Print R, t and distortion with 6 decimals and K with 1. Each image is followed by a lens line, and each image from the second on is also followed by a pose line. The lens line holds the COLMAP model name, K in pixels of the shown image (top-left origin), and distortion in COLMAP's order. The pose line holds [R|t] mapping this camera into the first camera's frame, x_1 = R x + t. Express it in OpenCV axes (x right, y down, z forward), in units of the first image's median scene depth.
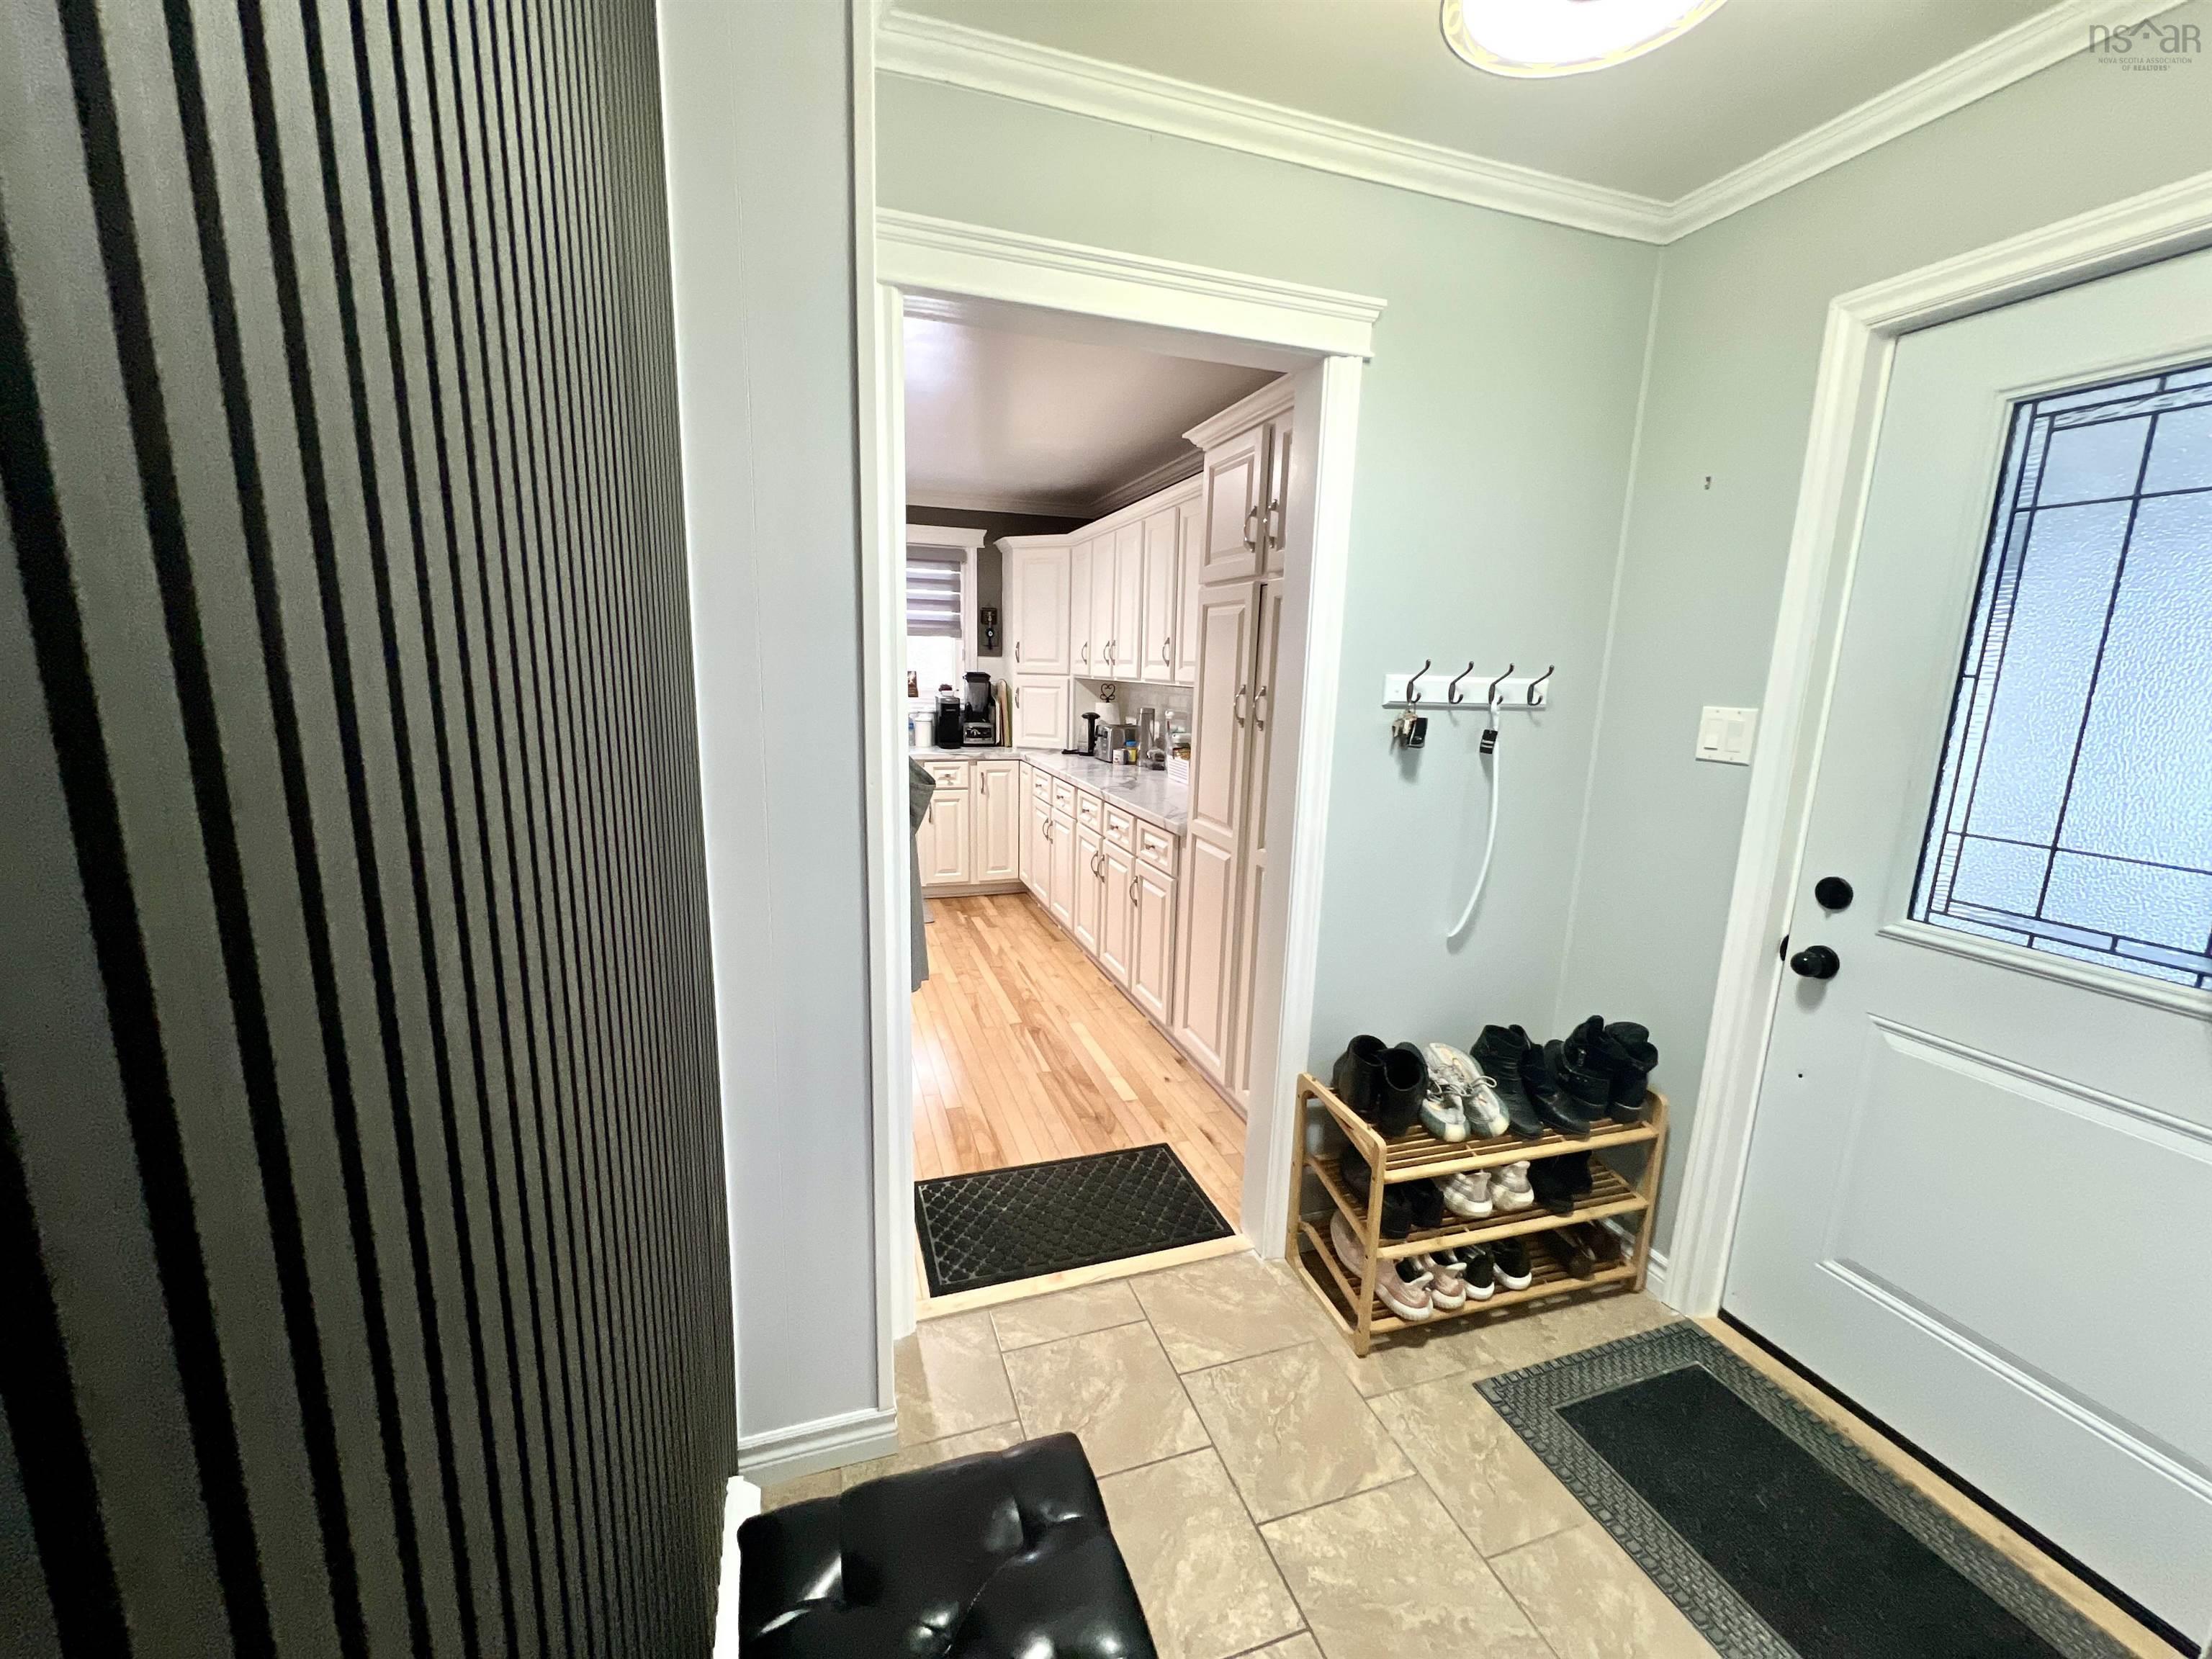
lens RADIAL K [[884.4, 0, 1098.7], [0, 884.4, 835.1], [0, 0, 1]] dist [-0.001212, 0.000445]
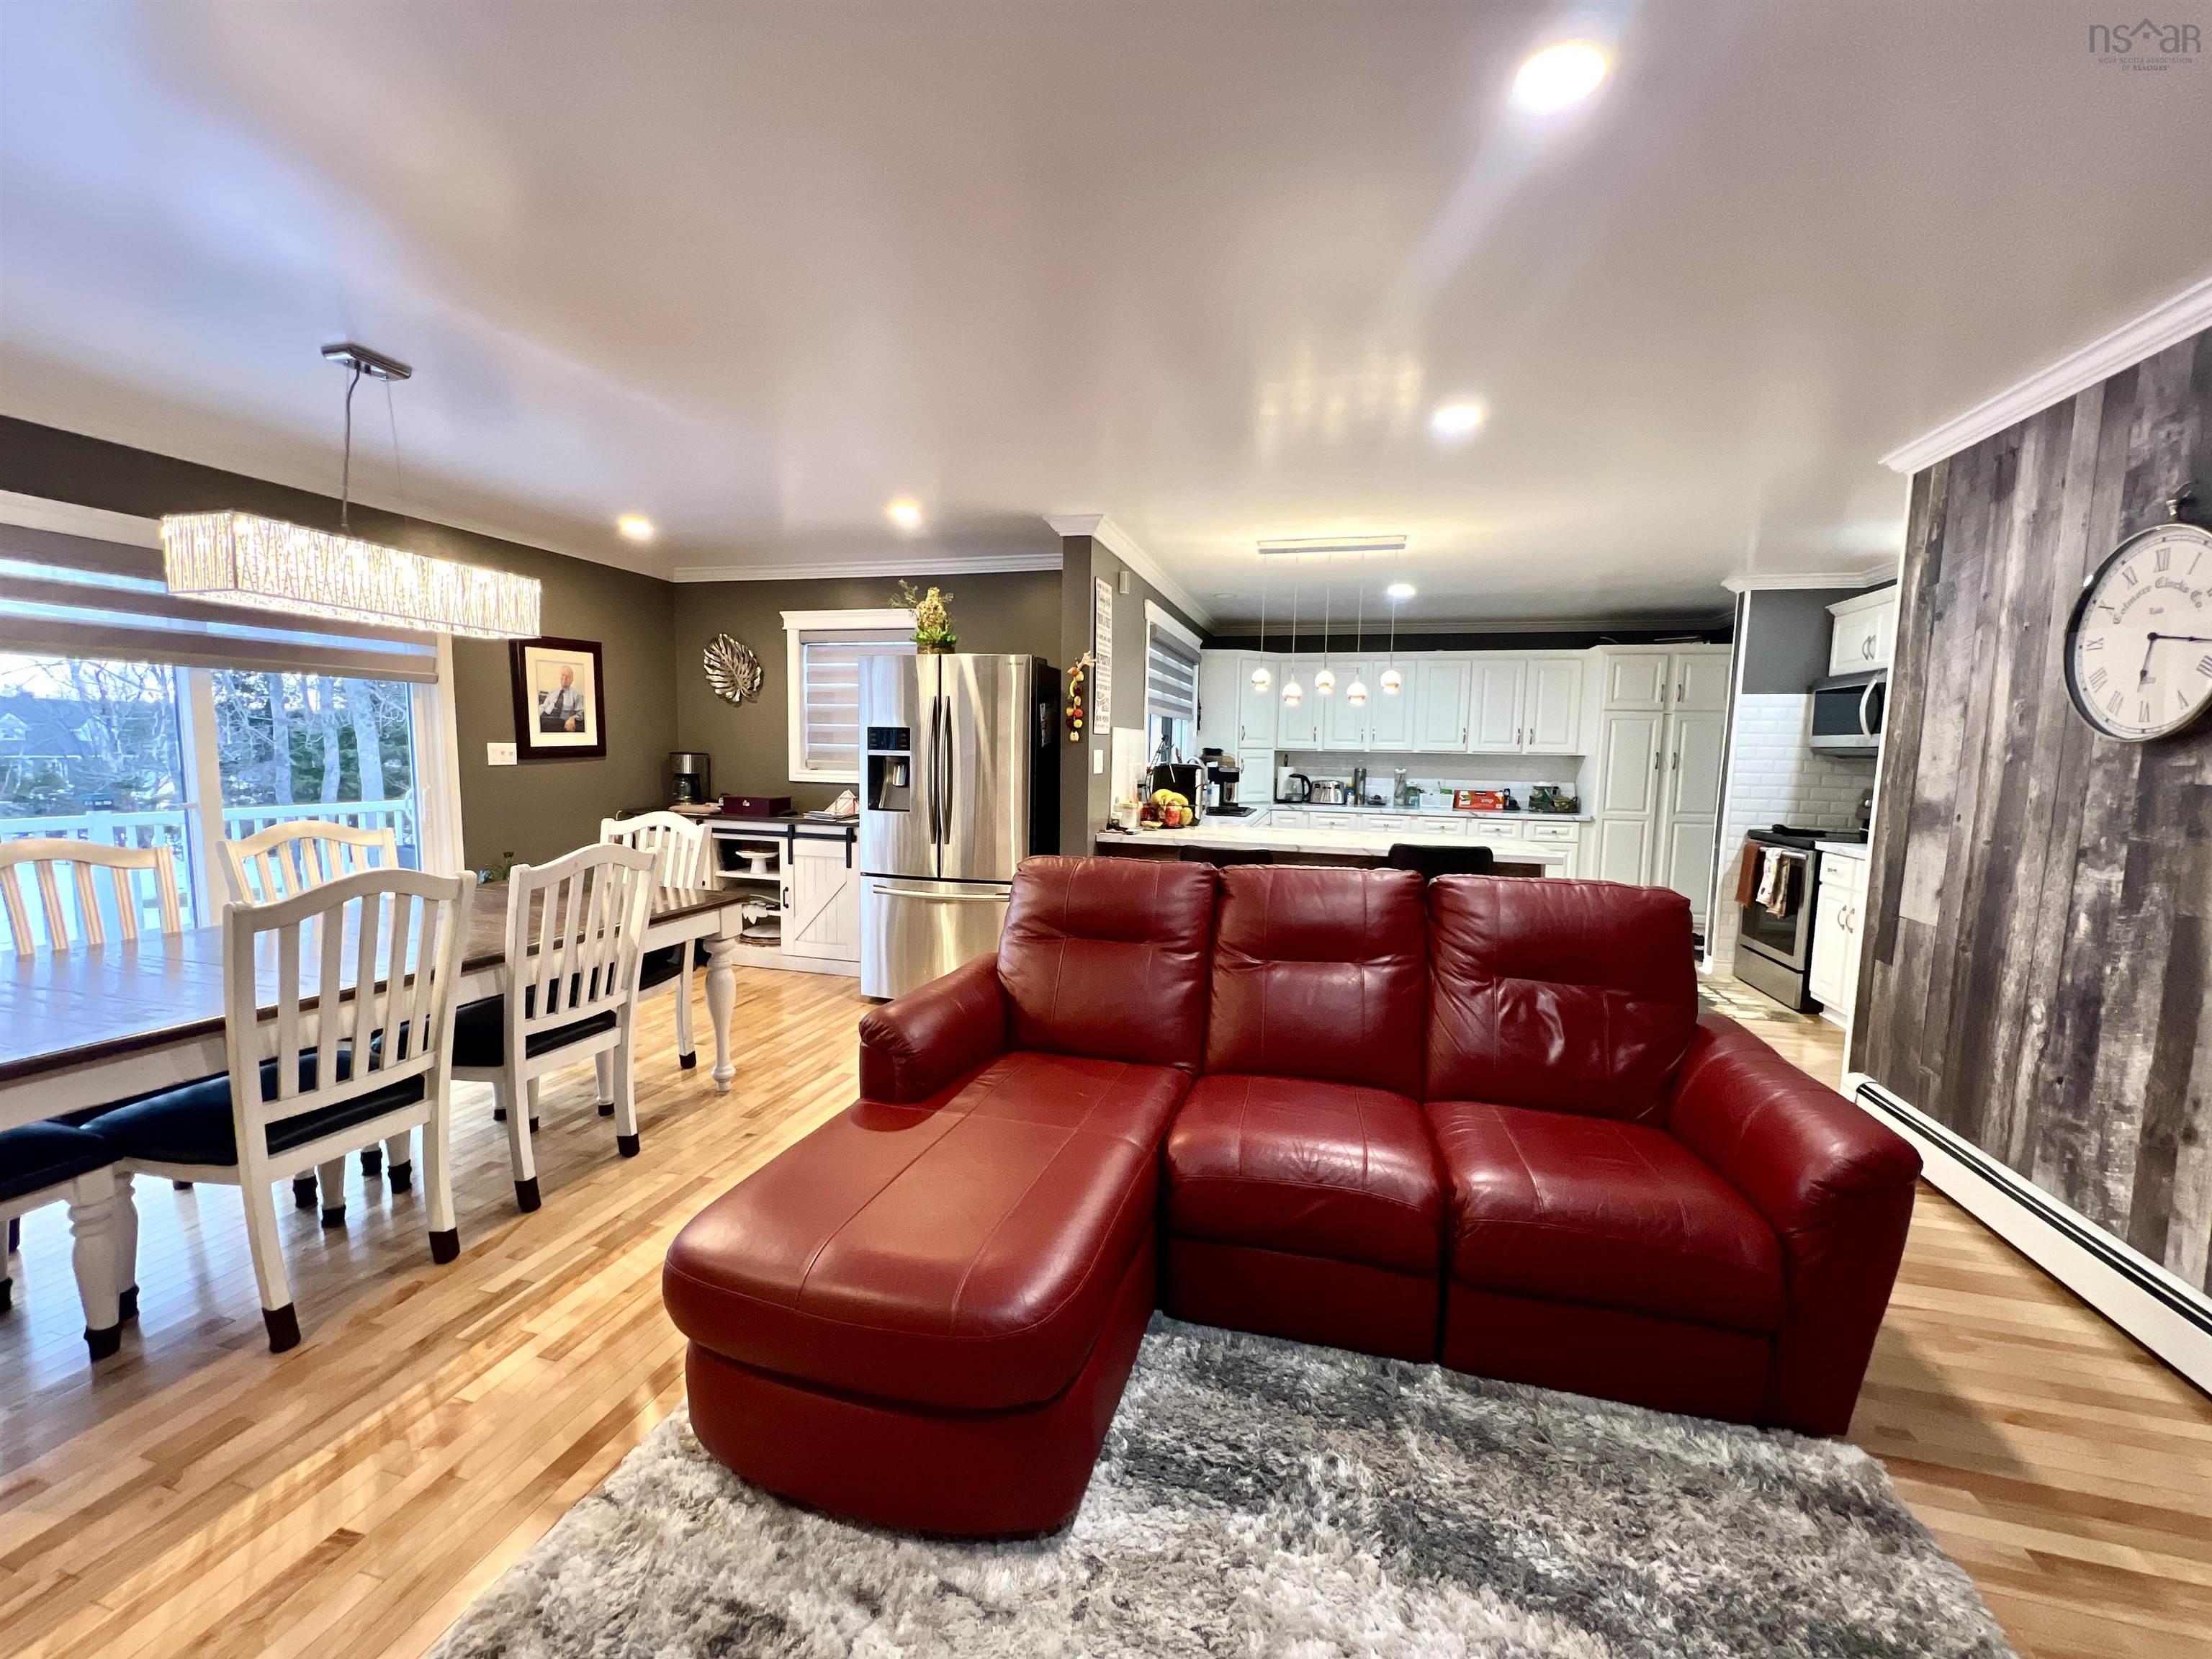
lens RADIAL K [[884.4, 0, 1102.2], [0, 884.4, 834.8], [0, 0, 1]] dist [-0.001212, 0.000445]
pose [[0.554536, -0.103152, 0.825742, -1.351860], [0.158041, 0.987283, 0.017197, -0.109494], [-0.817014, 0.120965, 0.563786, 0.428892]]
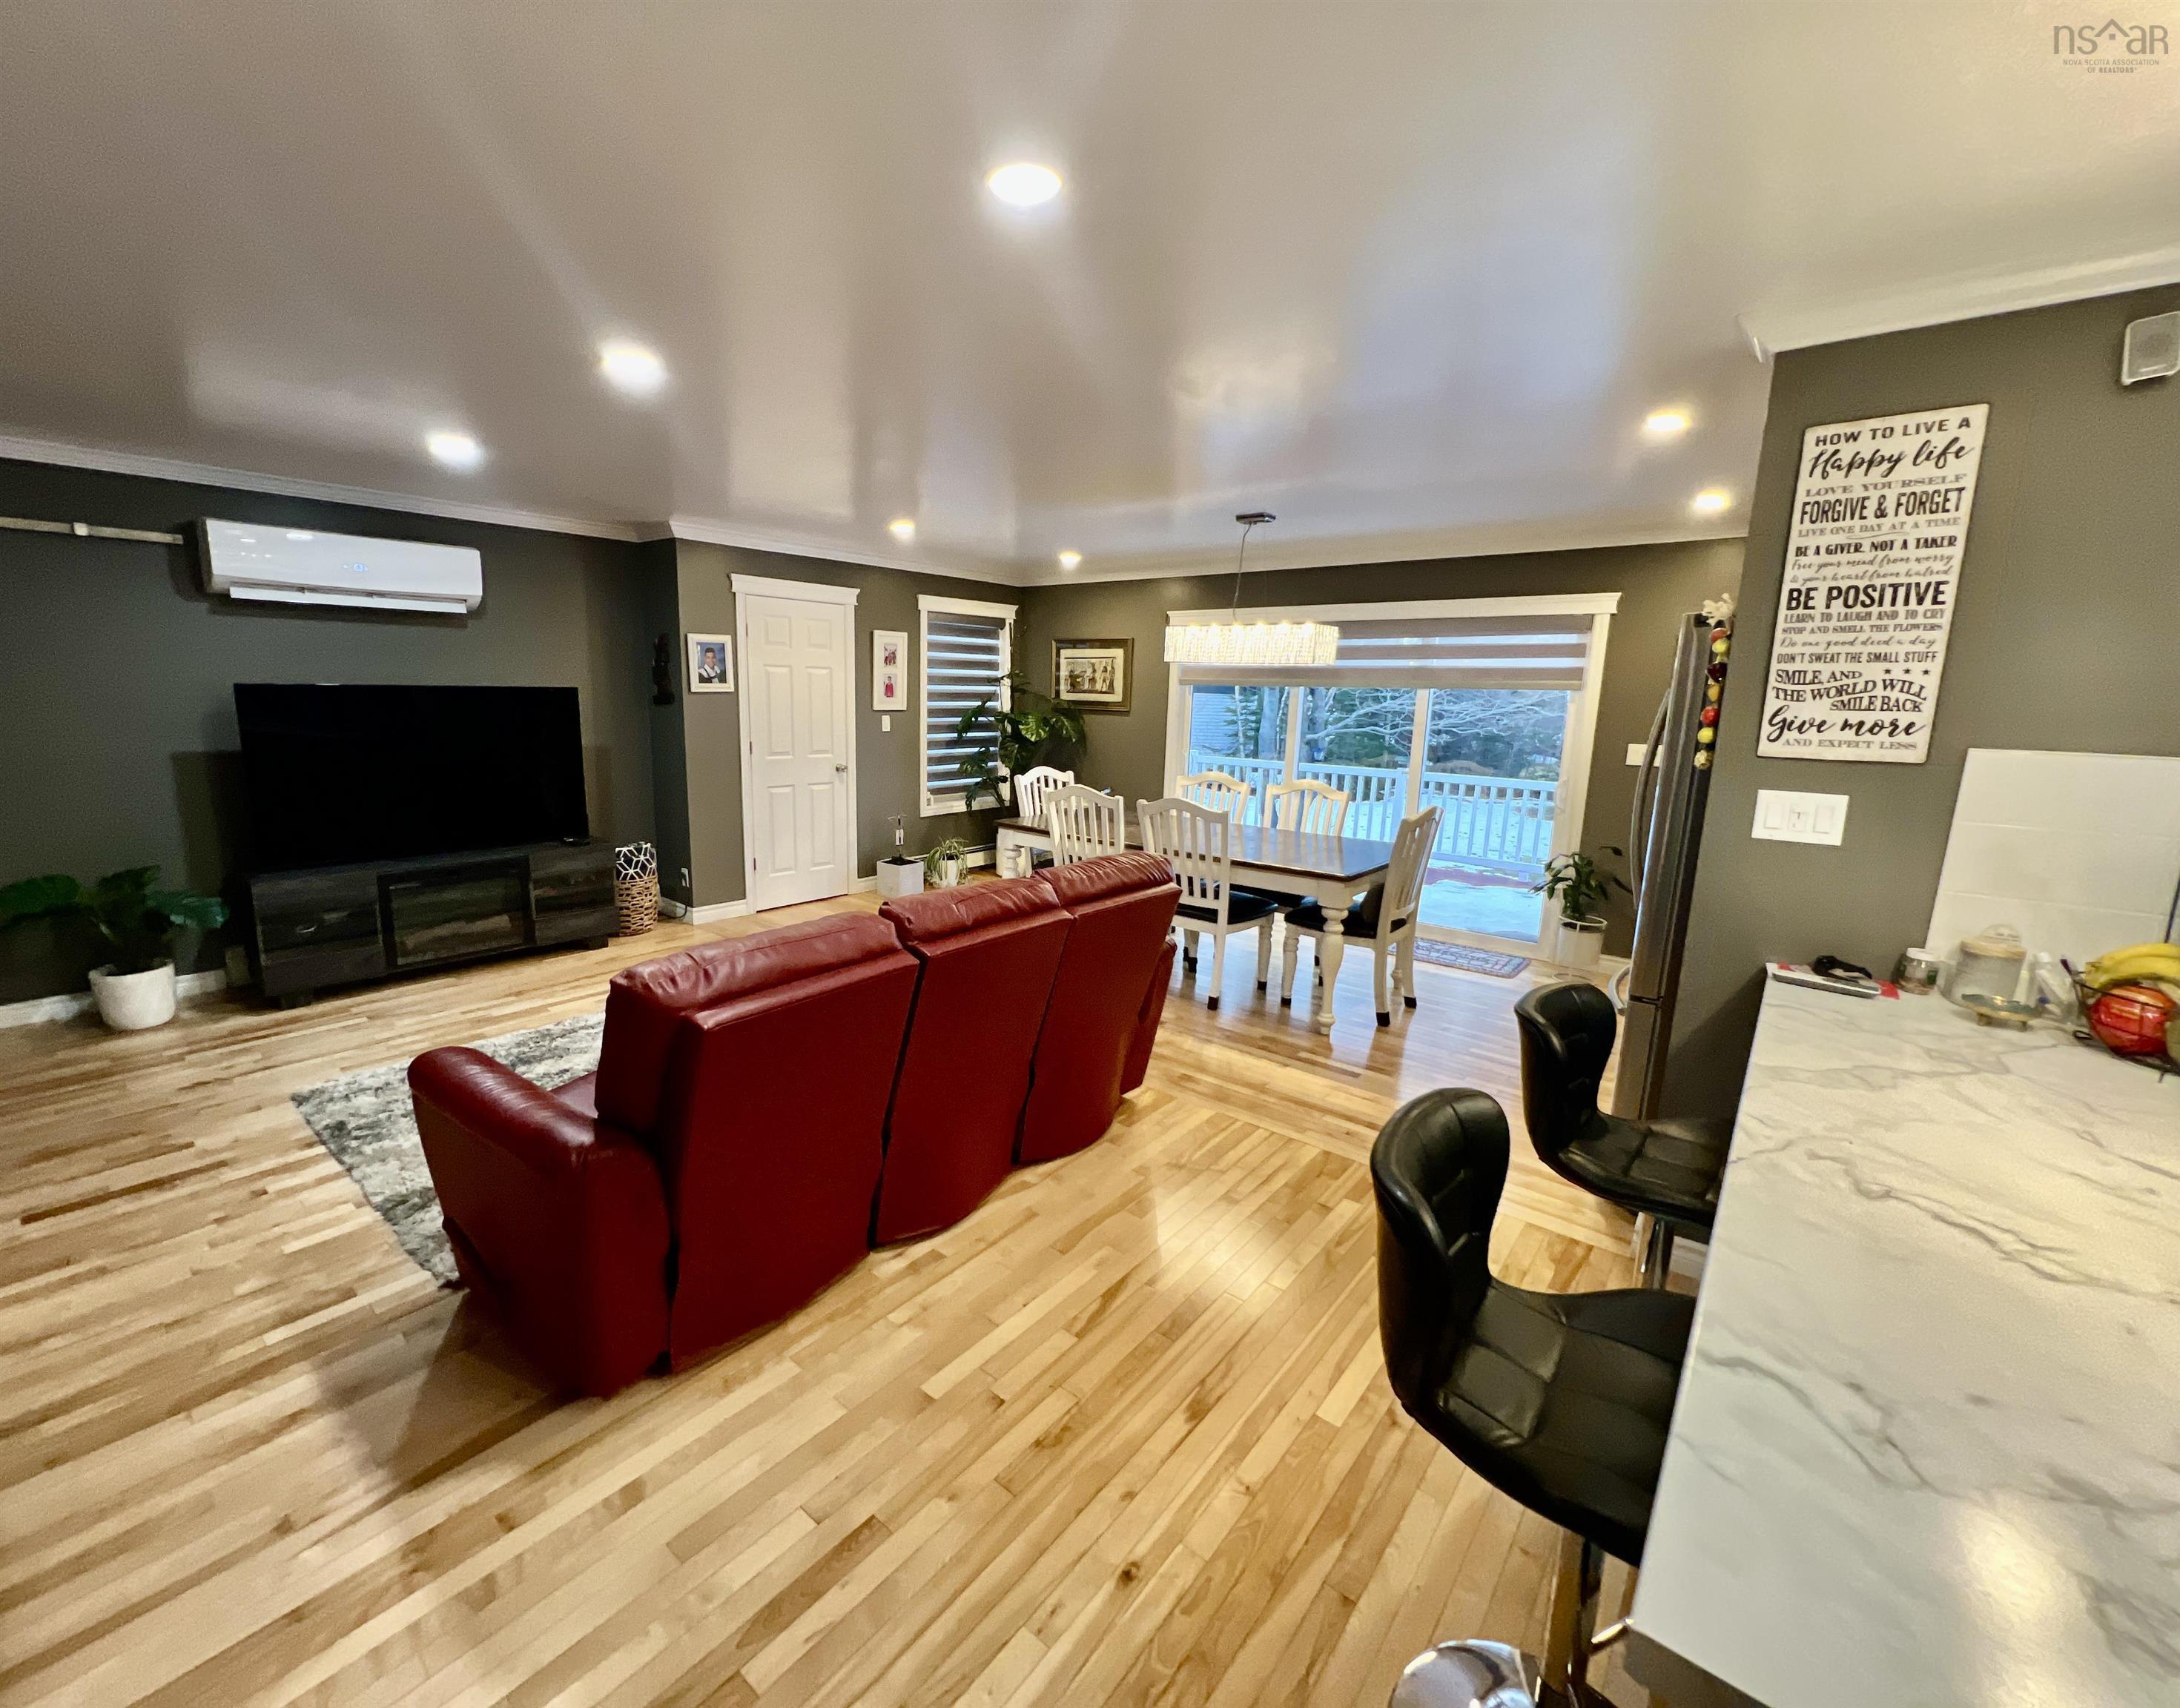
lens RADIAL K [[909.3, 0, 1034.1], [0, 909.3, 856.0], [0, 0, 1]] dist [-0.000797, 0.000094]
pose [[0.516892, 0.136391, -0.845116, -0.488512], [-0.169418, 0.983998, 0.055185, -0.111191], [0.839119, 0.114654, 0.531728, 0.390908]]
